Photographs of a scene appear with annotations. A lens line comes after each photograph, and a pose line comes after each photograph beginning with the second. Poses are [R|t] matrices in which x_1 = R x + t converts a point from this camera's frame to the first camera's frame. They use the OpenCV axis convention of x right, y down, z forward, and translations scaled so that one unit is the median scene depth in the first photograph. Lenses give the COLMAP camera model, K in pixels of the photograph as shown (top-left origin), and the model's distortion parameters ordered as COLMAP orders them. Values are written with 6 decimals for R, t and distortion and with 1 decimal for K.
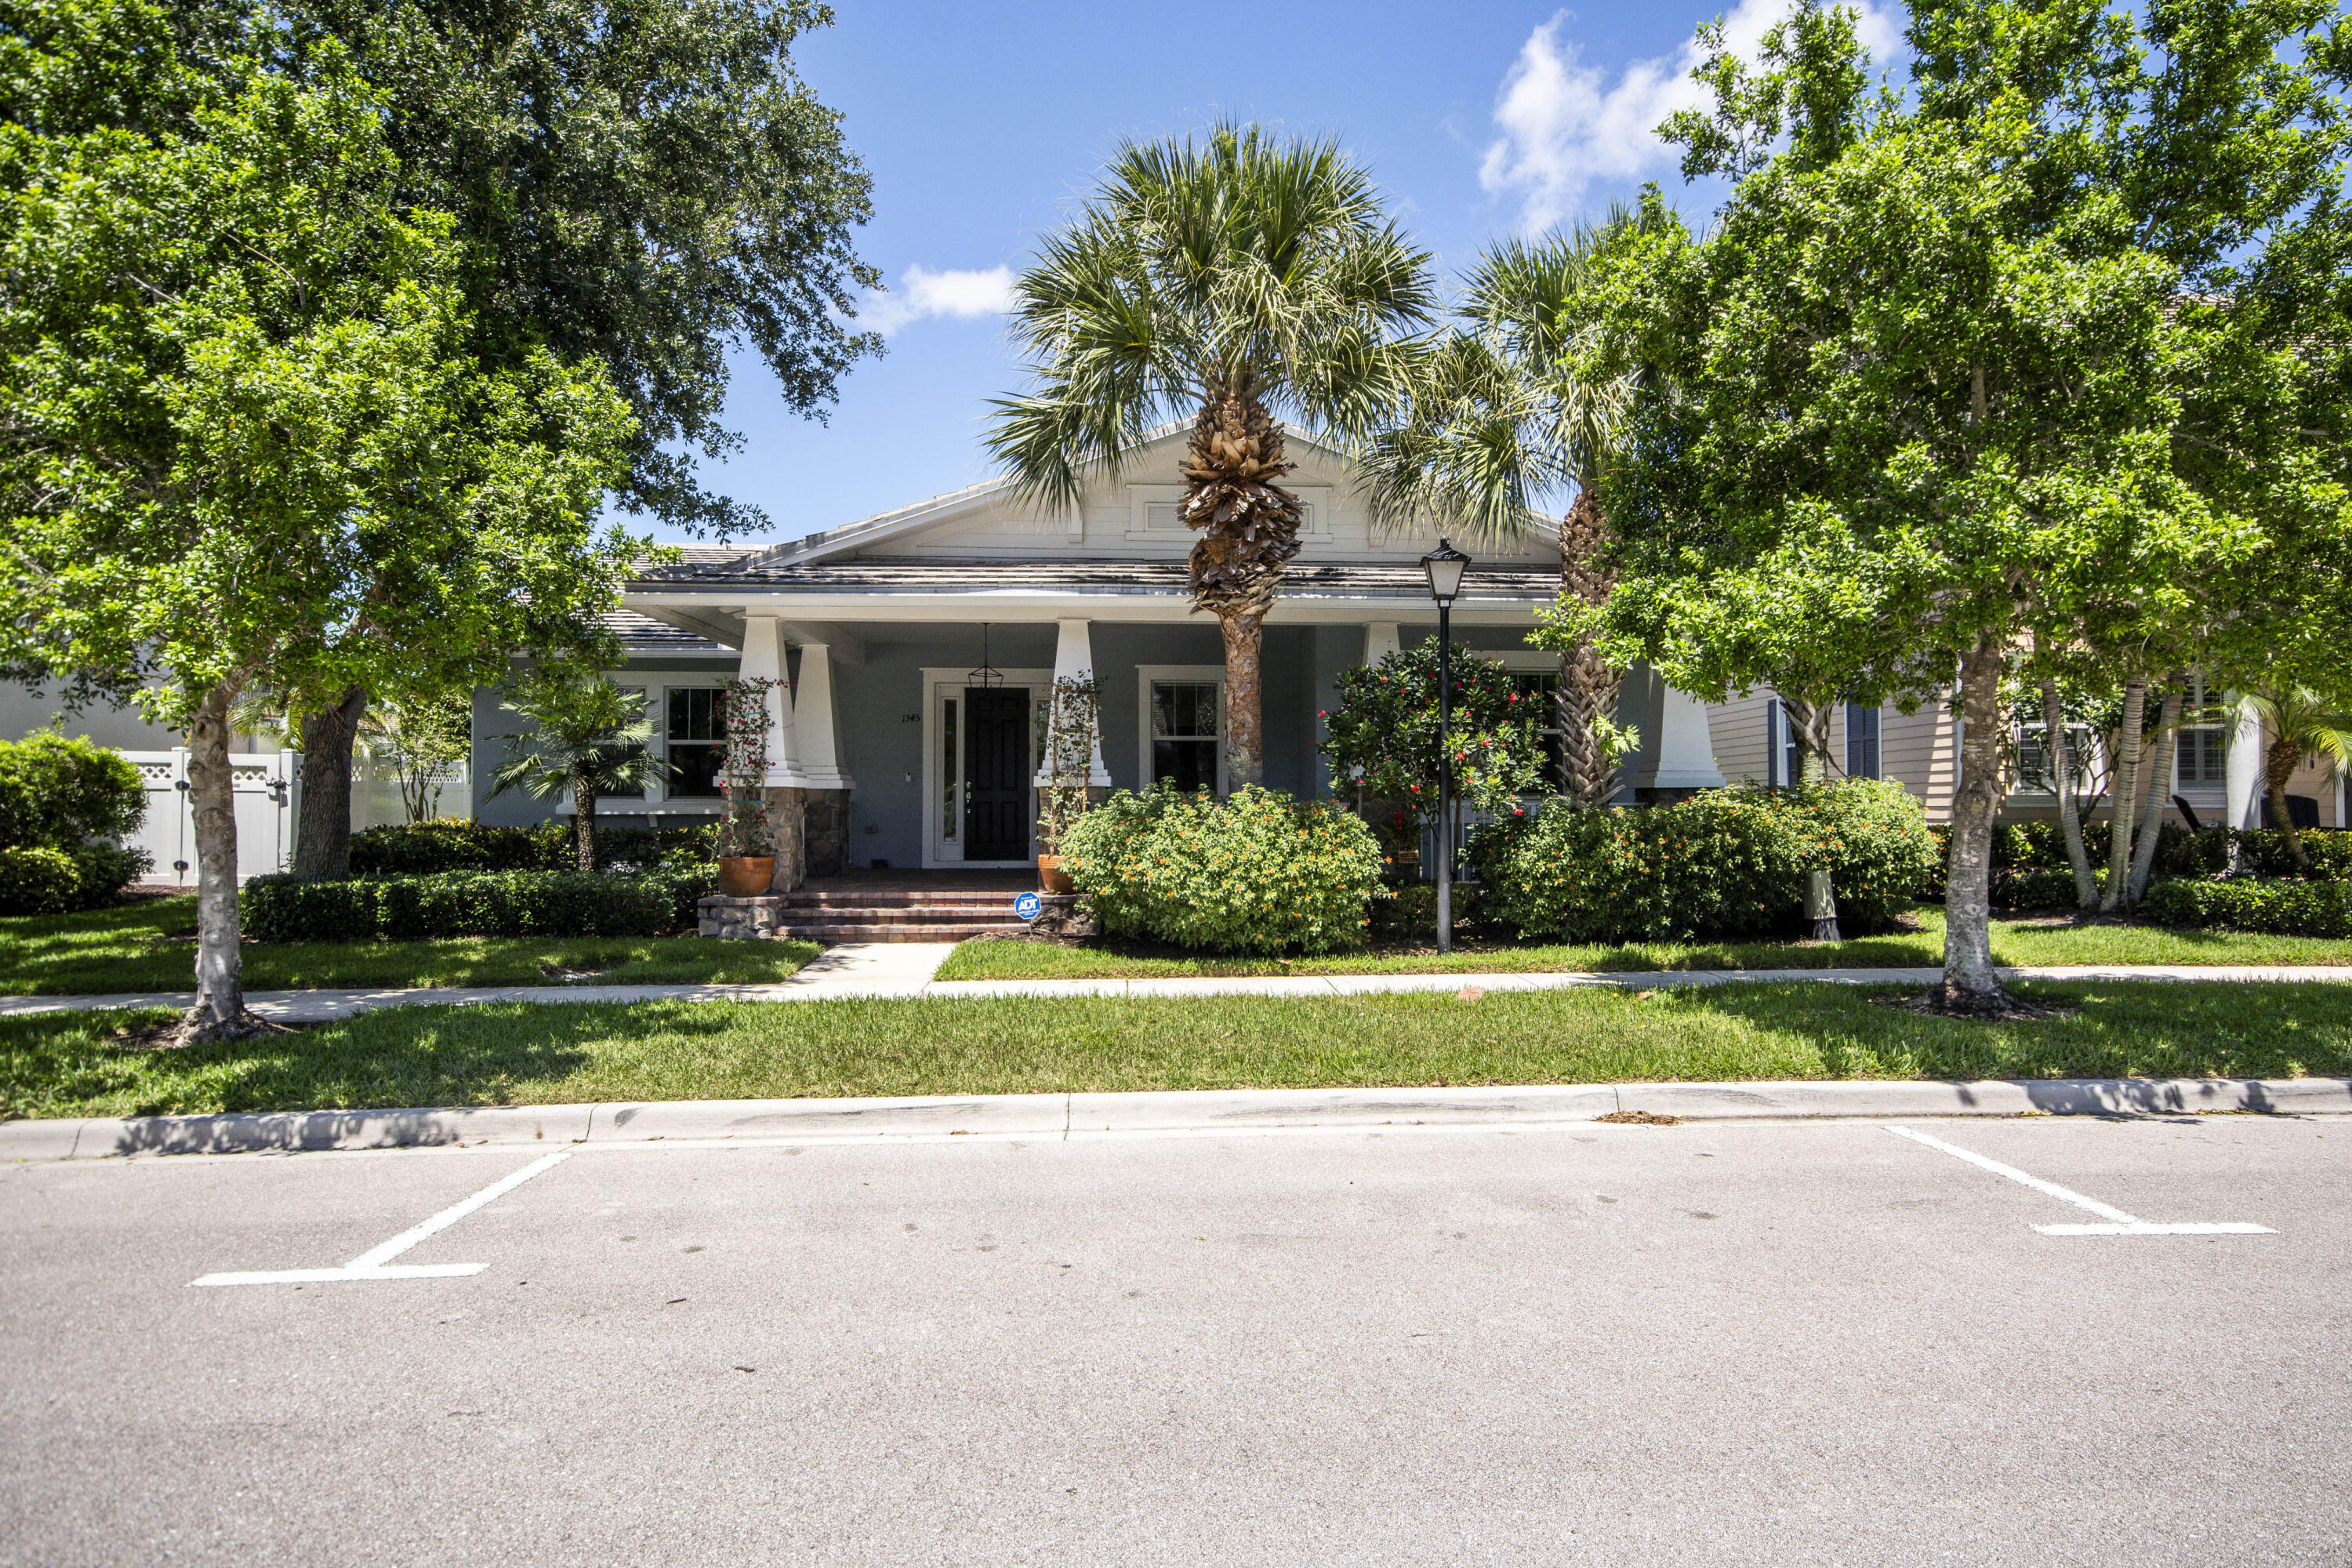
lens RADIAL K [[1456.1, 0, 1162.1], [0, 1456.1, 788.7], [0, 0, 1]] dist [0.031580, 0.004238]
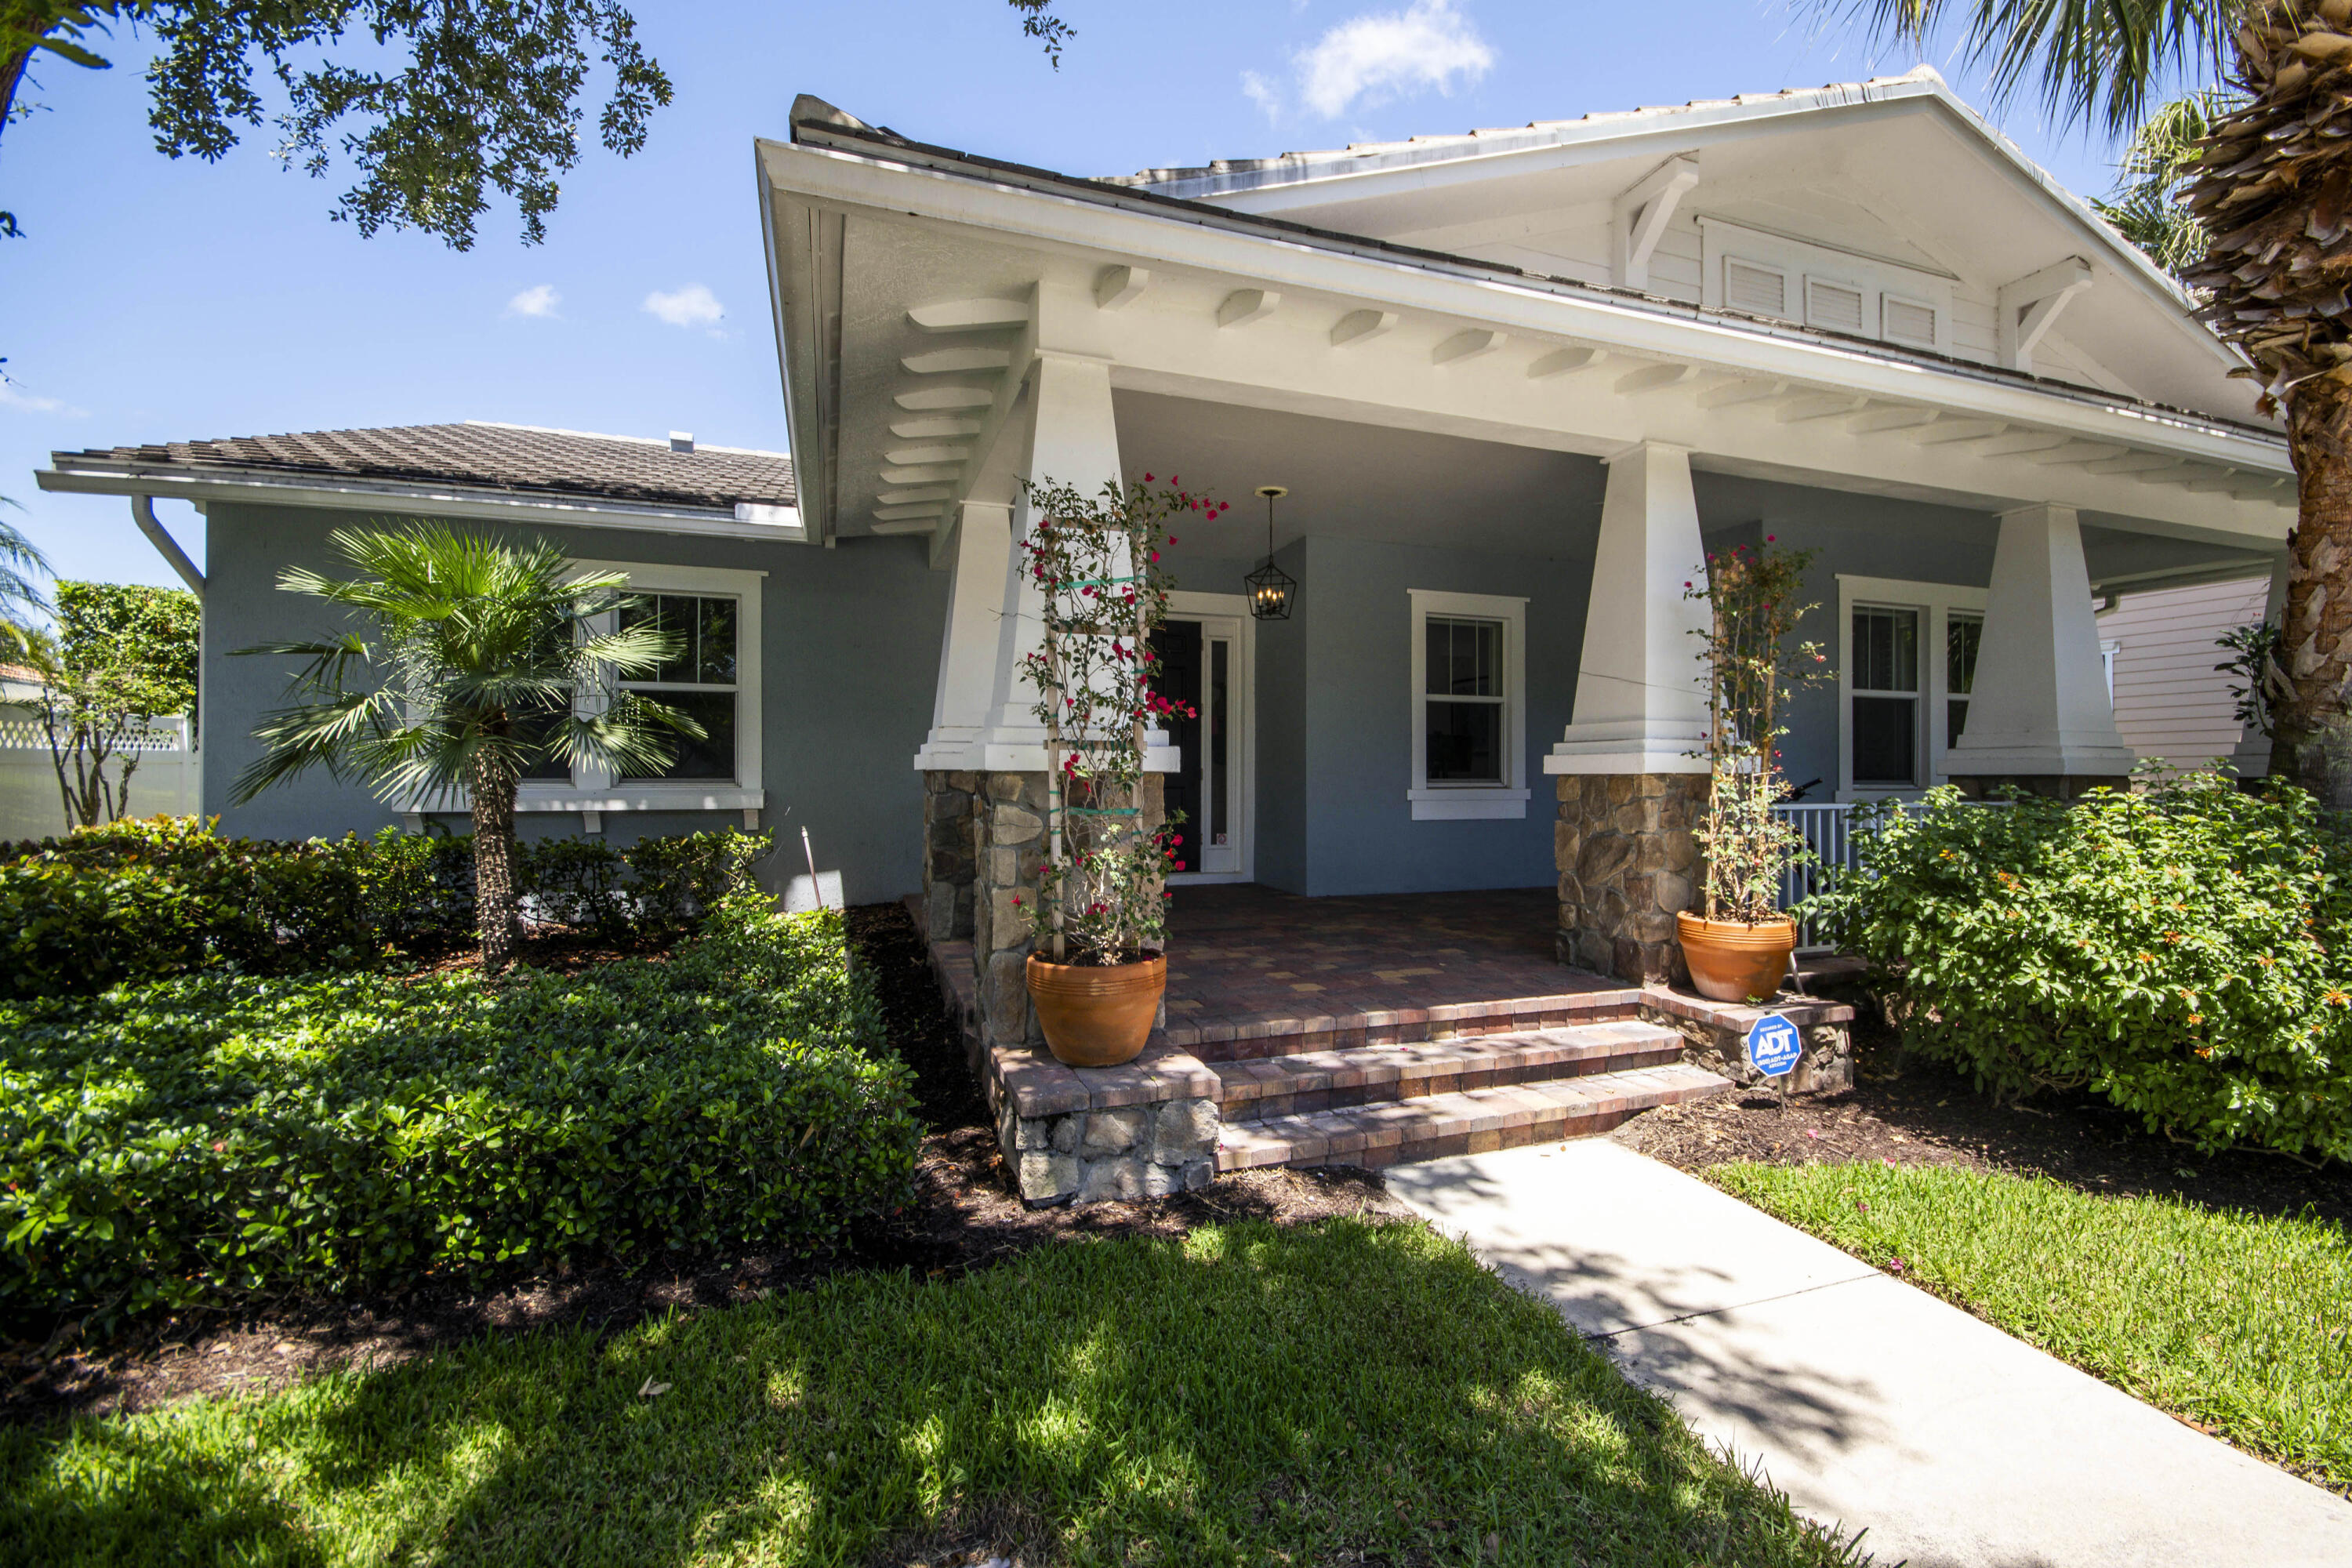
lens RADIAL K [[1042.8, 0, 1190.9], [0, 1042.8, 777.9], [0, 0, 1]] dist [0.004454, -0.009754]
pose [[0.947692, 0.001859, 0.319181, -0.356879], [-0.007416, 0.999841, 0.016196, -0.004678], [-0.319100, -0.017716, 0.947555, 0.751740]]
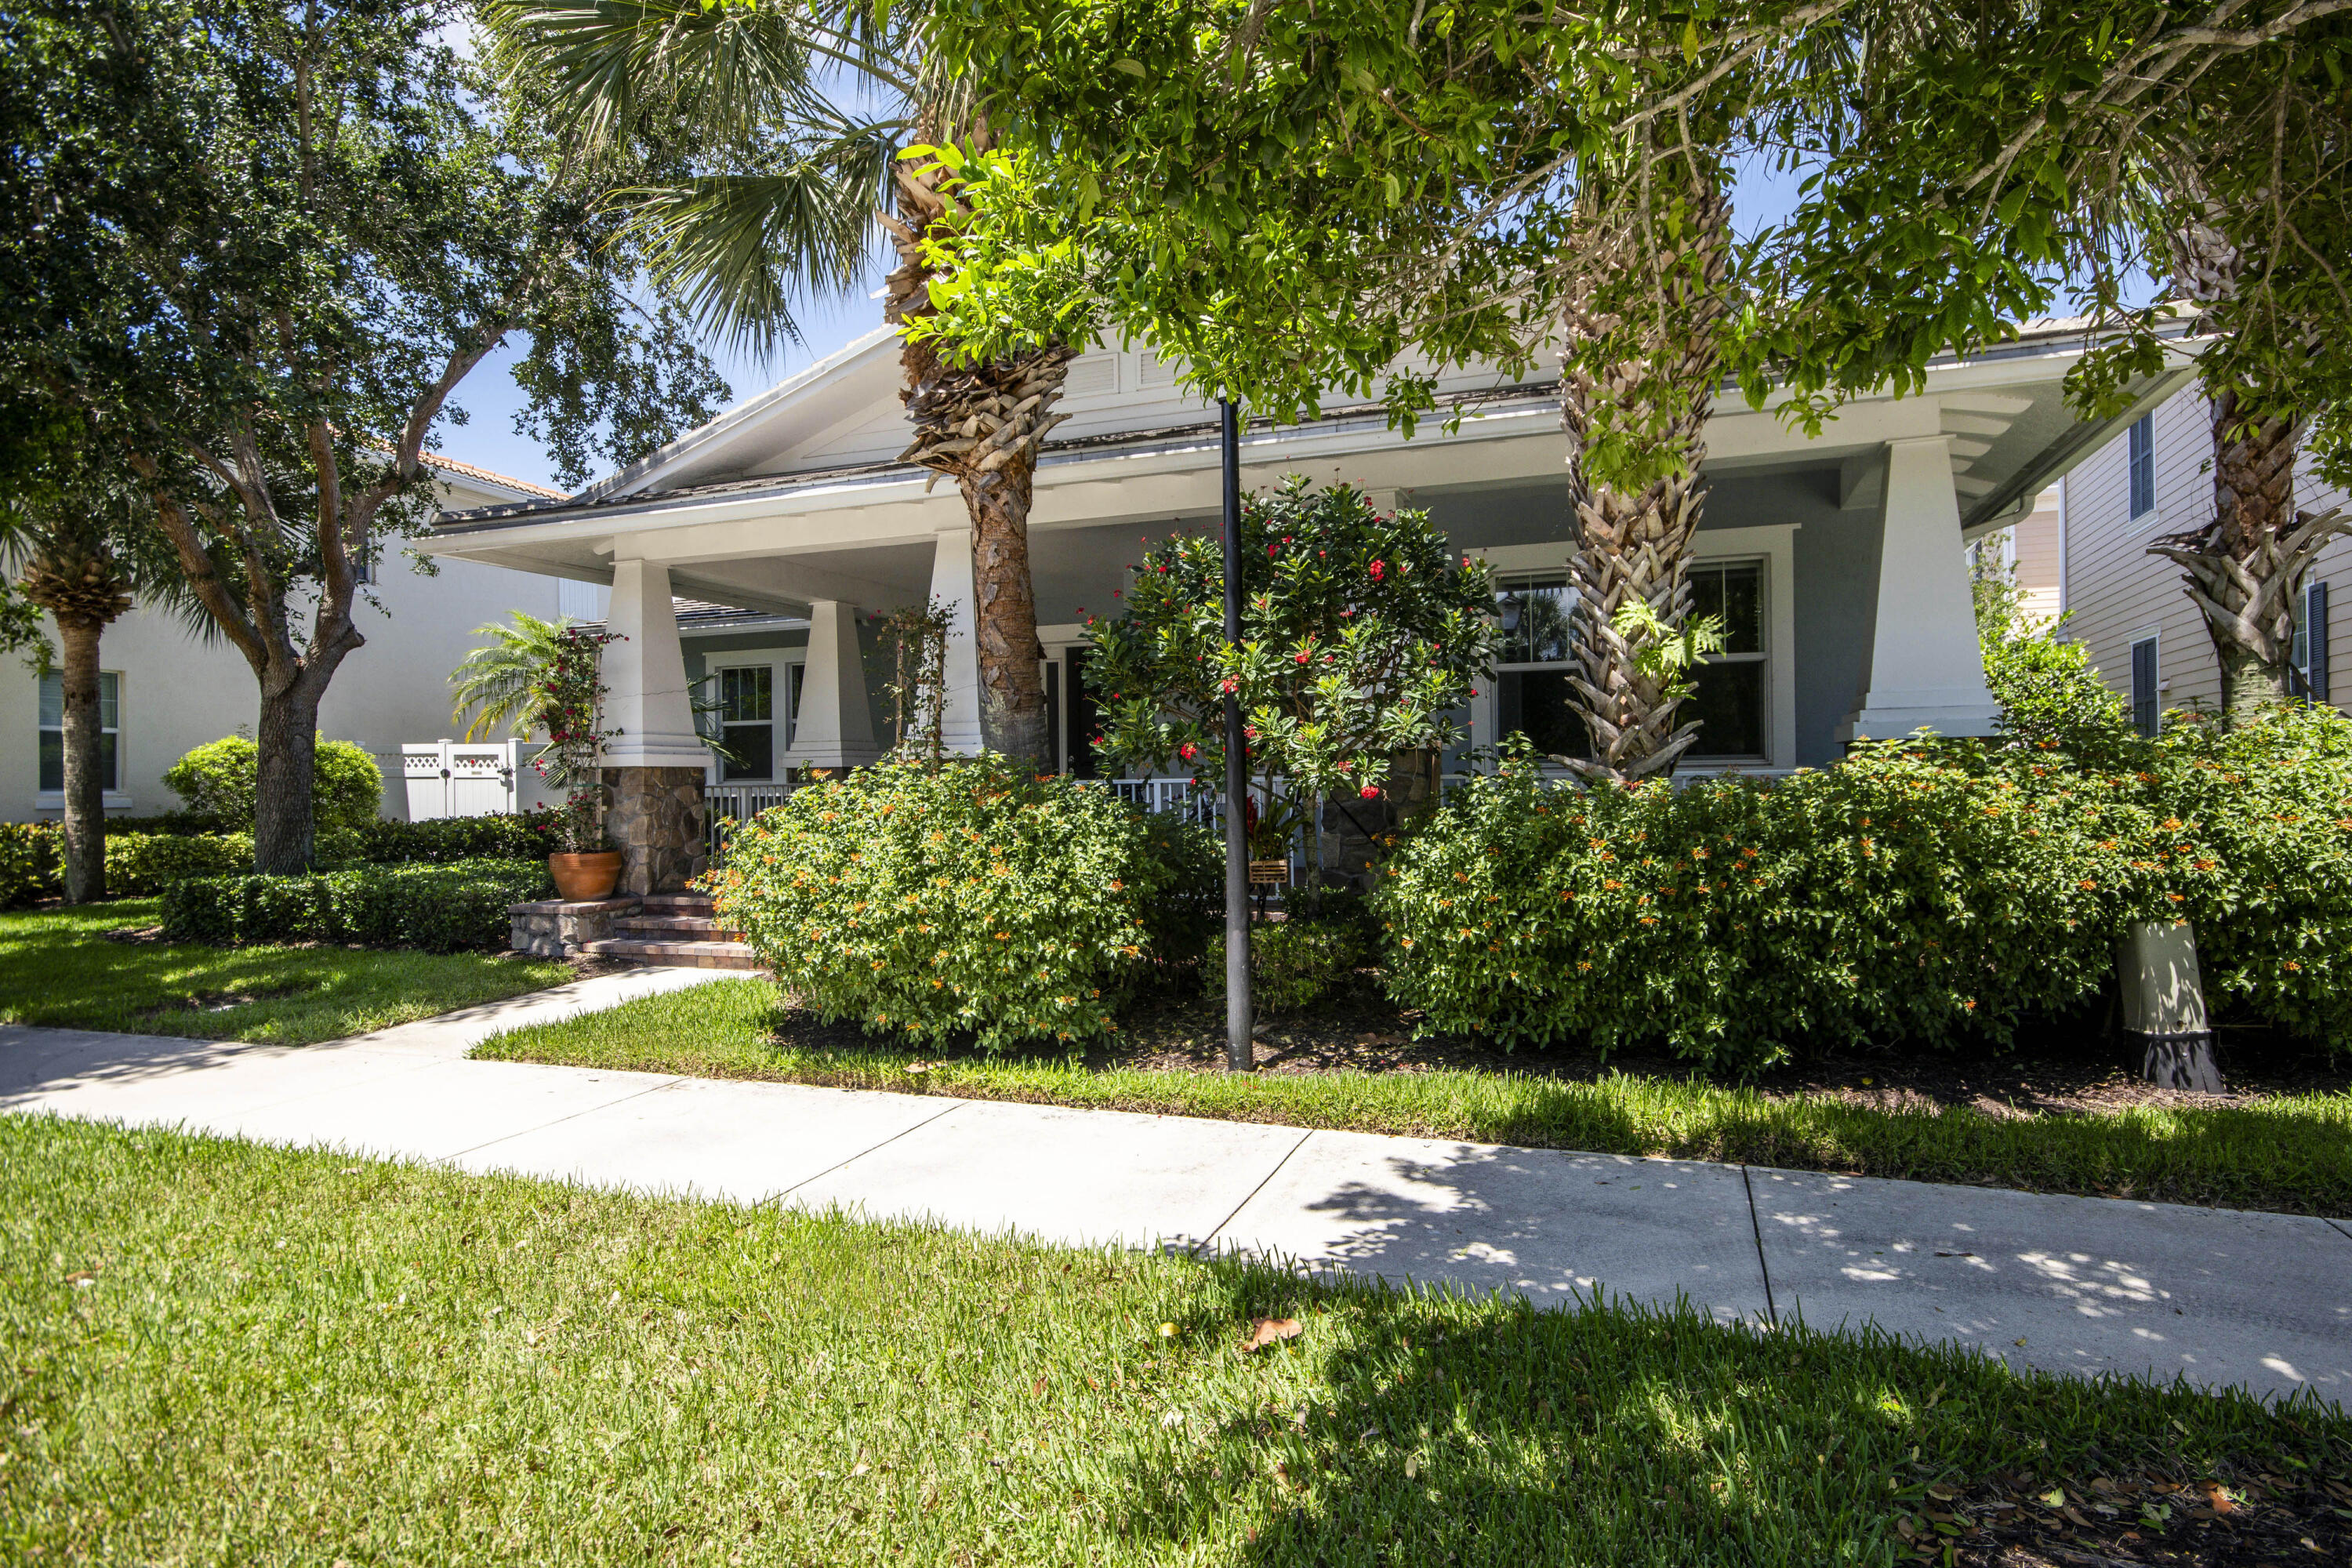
lens RADIAL K [[1212.0, 0, 1188.4], [0, 1212.0, 781.4], [0, 0, 1]] dist [0.020268, 0.000466]
pose [[0.921995, -0.011644, -0.387026, 0.301322], [0.016547, 0.999819, 0.009340, 0.006261], [0.386848, -0.015015, 0.922021, 0.517021]]
